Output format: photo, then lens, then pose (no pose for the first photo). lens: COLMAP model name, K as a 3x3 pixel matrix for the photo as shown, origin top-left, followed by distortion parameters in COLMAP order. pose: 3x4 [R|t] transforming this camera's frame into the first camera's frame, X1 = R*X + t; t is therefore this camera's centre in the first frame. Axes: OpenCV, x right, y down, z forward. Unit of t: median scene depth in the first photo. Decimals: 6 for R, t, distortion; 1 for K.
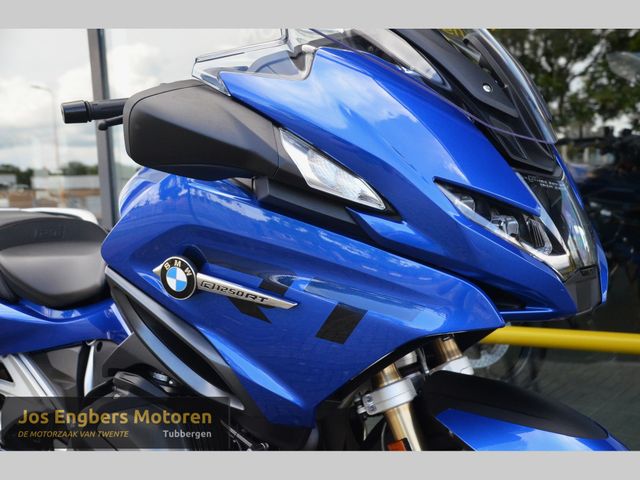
lens RADIAL K [[803.1, 0, 322.1], [0, 803.1, 251.4], [0, 0, 1]] dist [-0.014531, 0.338573]
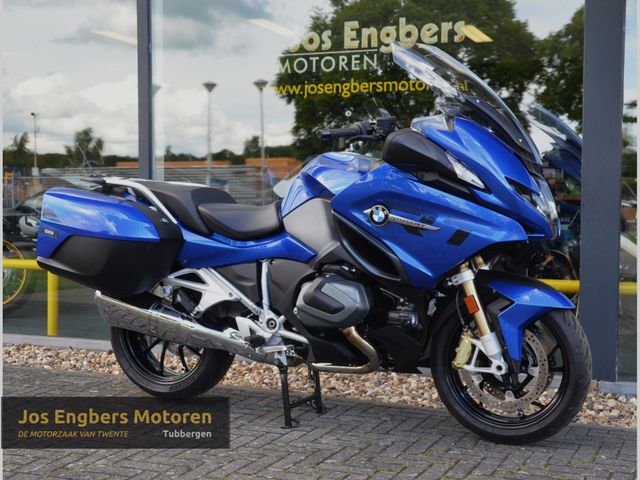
lens RADIAL K [[903.6, 0, 357.4], [0, 903.6, 241.1], [0, 0, 1]] dist [0.007799, 0.062558]
pose [[0.966999, 0.046089, 0.250577, -0.838434], [-0.040678, 0.998815, -0.026732, 0.168732], [-0.251512, 0.015656, 0.967728, -1.328618]]
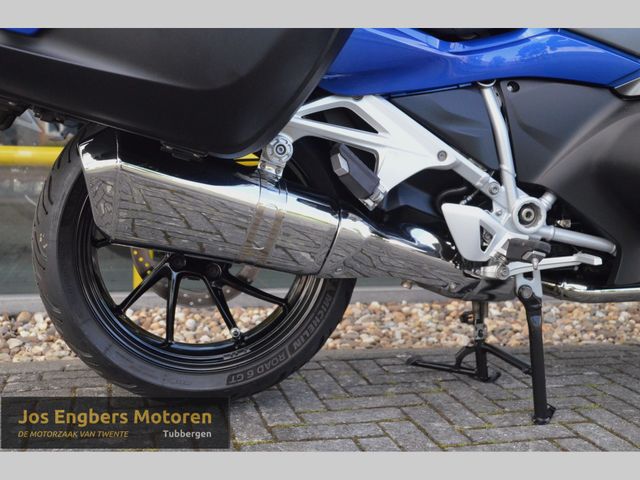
lens RADIAL K [[776.6, 0, 319.9], [0, 776.6, 219.4], [0, 0, 1]] dist [0.007251, 0.036027]
pose [[0.624459, 0.001425, 0.781056, -1.463328], [-0.008415, 0.999953, 0.004903, 0.360791], [-0.781012, -0.009634, 0.624442, 0.923191]]
